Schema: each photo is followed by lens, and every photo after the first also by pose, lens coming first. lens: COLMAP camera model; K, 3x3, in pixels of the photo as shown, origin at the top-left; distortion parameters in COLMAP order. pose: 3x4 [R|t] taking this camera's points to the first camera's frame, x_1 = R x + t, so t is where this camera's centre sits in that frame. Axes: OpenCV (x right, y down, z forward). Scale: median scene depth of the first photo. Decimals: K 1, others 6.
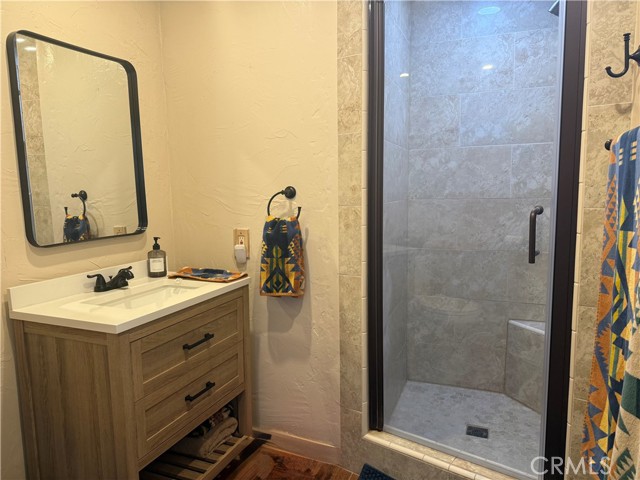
lens RADIAL K [[444.9, 0, 318.7], [0, 444.9, 238.8], [0, 0, 1]] dist [0.078321, -0.102897]
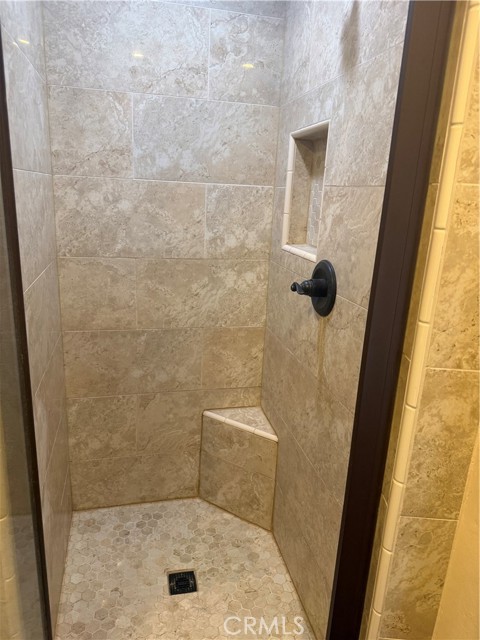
lens RADIAL K [[444.9, 0, 230.3], [0, 444.9, 315.3], [0, 0, 1]] dist [0.078321, -0.102897]
pose [[0.822939, -0.105861, 0.558179, 0.041993], [0.009981, 0.985029, 0.172100, -0.122089], [-0.568041, -0.136056, 0.811676, 0.366291]]
